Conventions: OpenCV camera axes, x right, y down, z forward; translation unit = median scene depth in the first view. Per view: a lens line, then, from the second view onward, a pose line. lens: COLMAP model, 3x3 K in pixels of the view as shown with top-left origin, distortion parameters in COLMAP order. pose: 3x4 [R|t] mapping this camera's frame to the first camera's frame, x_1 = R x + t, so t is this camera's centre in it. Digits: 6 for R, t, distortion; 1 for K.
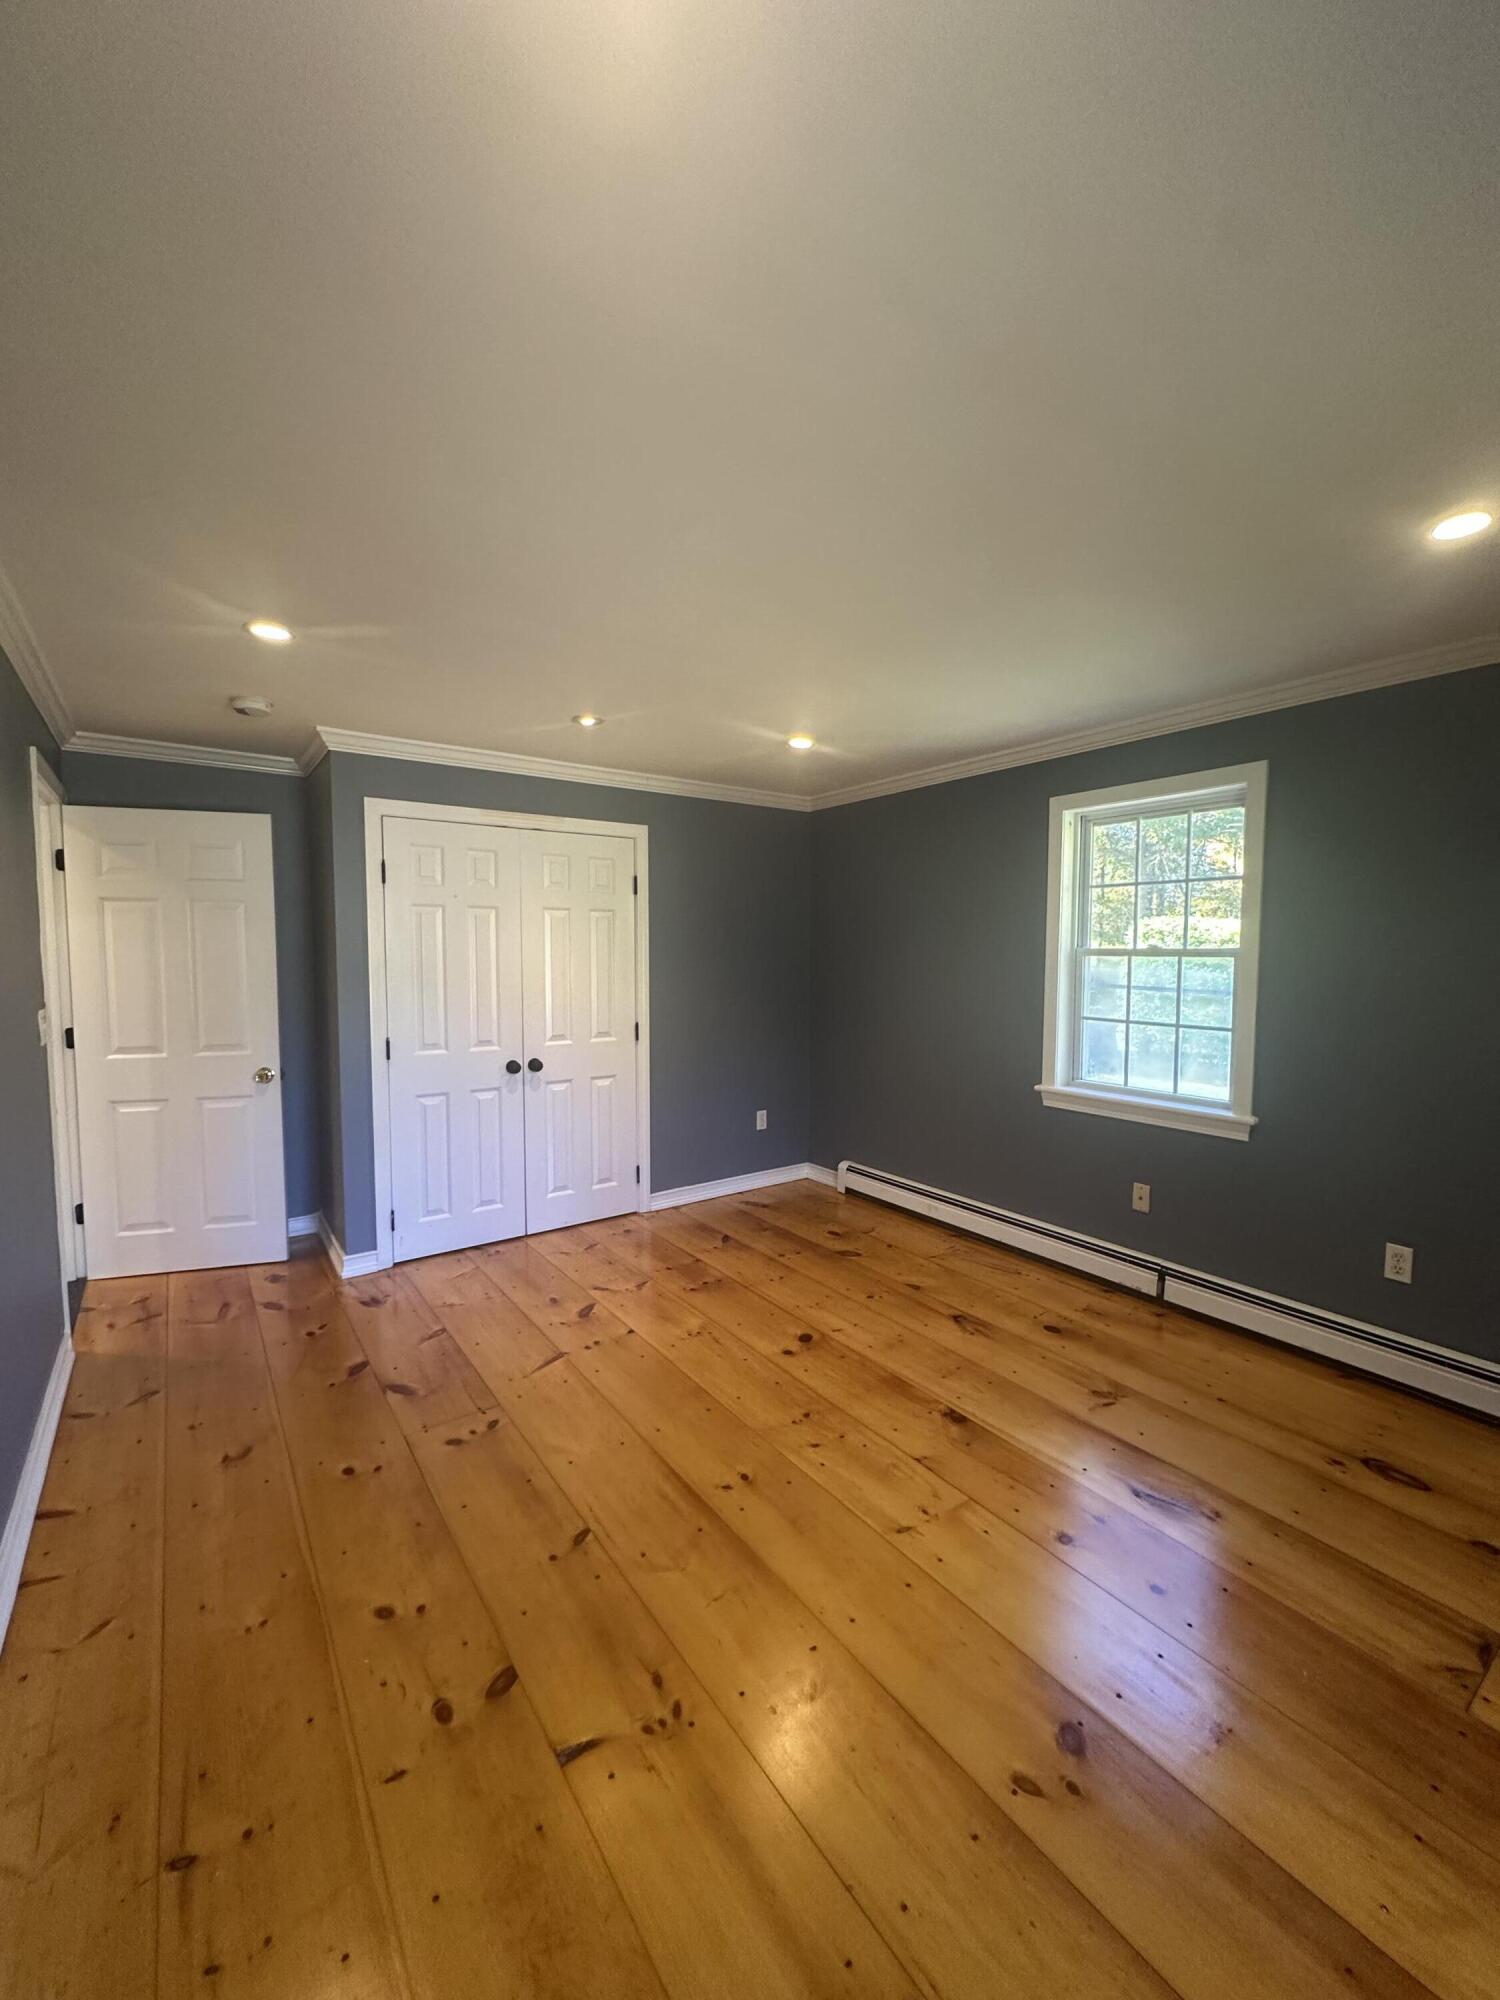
lens RADIAL K [[797.0, 0, 750.0], [0, 797.0, 1000.0], [0, 0, 1]] dist [-0.002908, -0.000272]
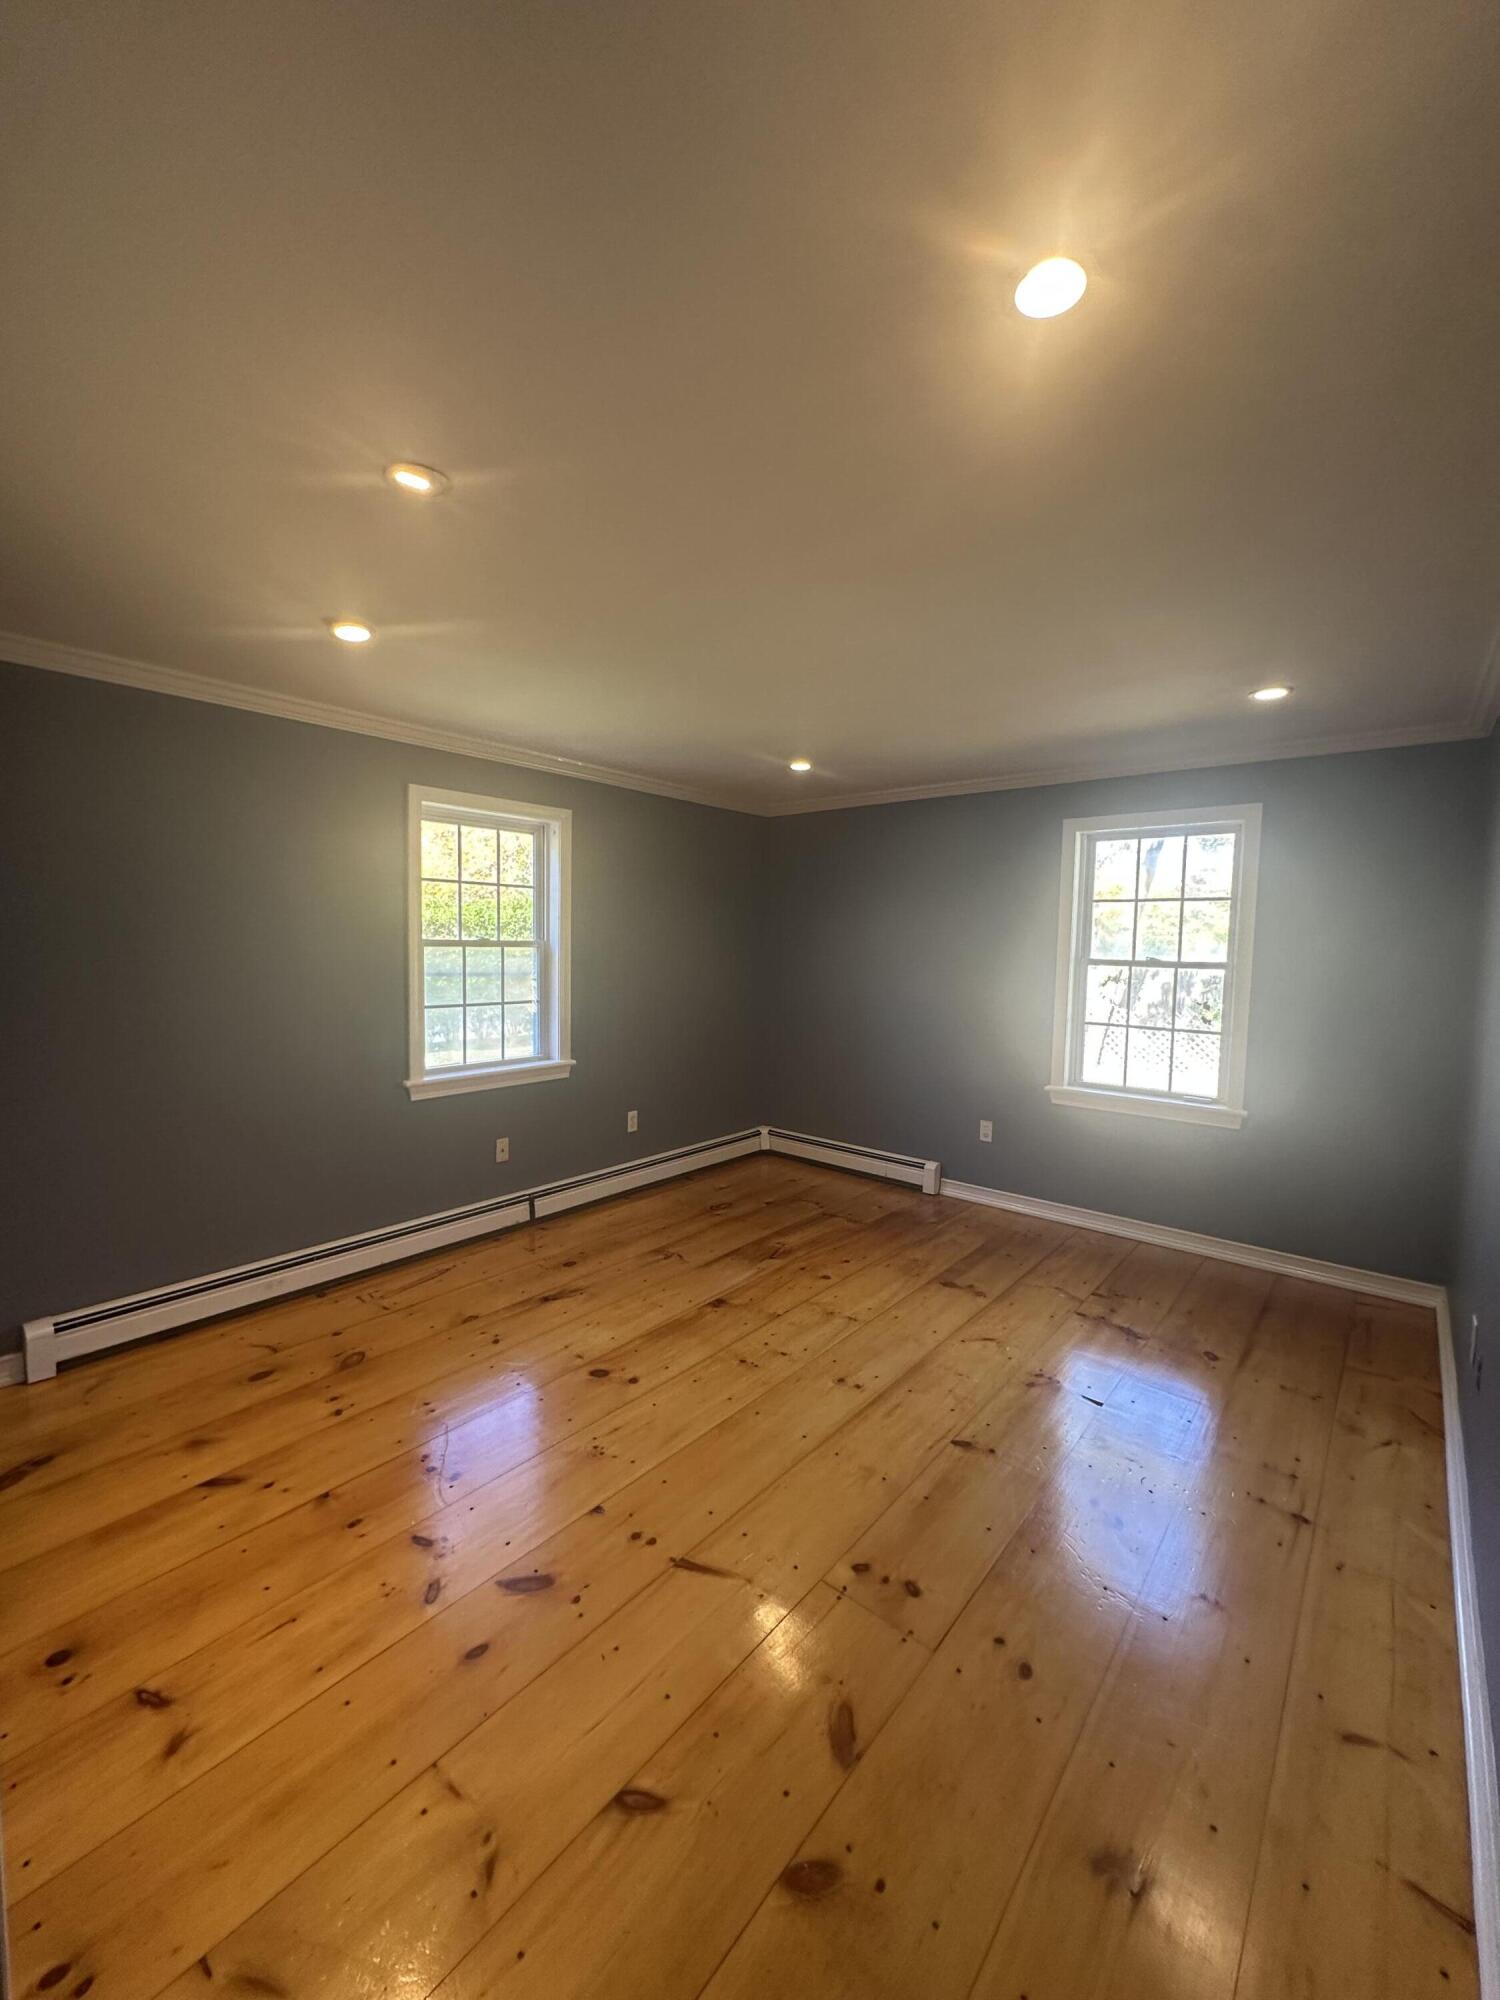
lens RADIAL K [[797.0, 0, 750.0], [0, 797.0, 1000.0], [0, 0, 1]] dist [-0.002908, -0.000272]
pose [[-0.248133, -0.079002, 0.965499, -0.740447], [0.042083, 0.994849, 0.092219, -0.069560], [-0.967811, 0.063514, -0.243531, 0.929804]]
